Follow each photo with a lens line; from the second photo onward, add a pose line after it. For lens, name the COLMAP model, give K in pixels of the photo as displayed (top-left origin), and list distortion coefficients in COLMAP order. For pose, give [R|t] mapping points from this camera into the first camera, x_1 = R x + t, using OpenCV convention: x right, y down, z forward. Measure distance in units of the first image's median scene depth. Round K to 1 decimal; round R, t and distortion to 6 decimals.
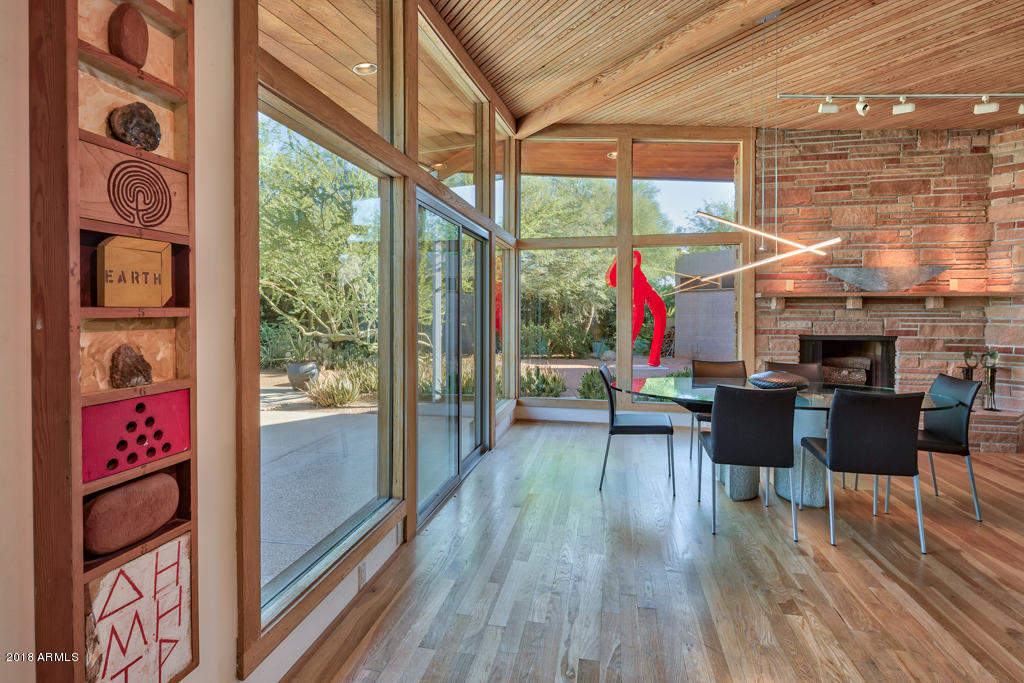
lens RADIAL K [[498.3, 0, 510.0], [0, 498.3, 264.0], [0, 0, 1]] dist [0.000791, -0.000136]
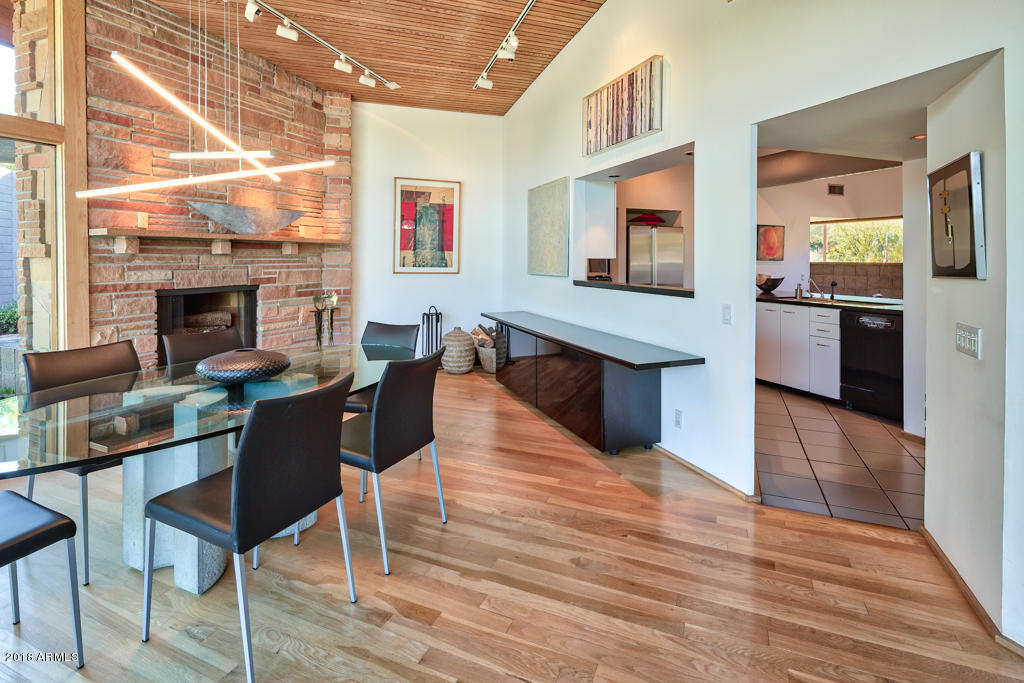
lens RADIAL K [[498.3, 0, 510.0], [0, 498.3, 264.0], [0, 0, 1]] dist [0.000791, -0.000136]
pose [[0.212270, -0.011591, 0.977142, -0.010963], [-0.090482, 0.995401, 0.031463, 0.037334], [-0.973013, -0.095092, 0.210245, 0.363442]]
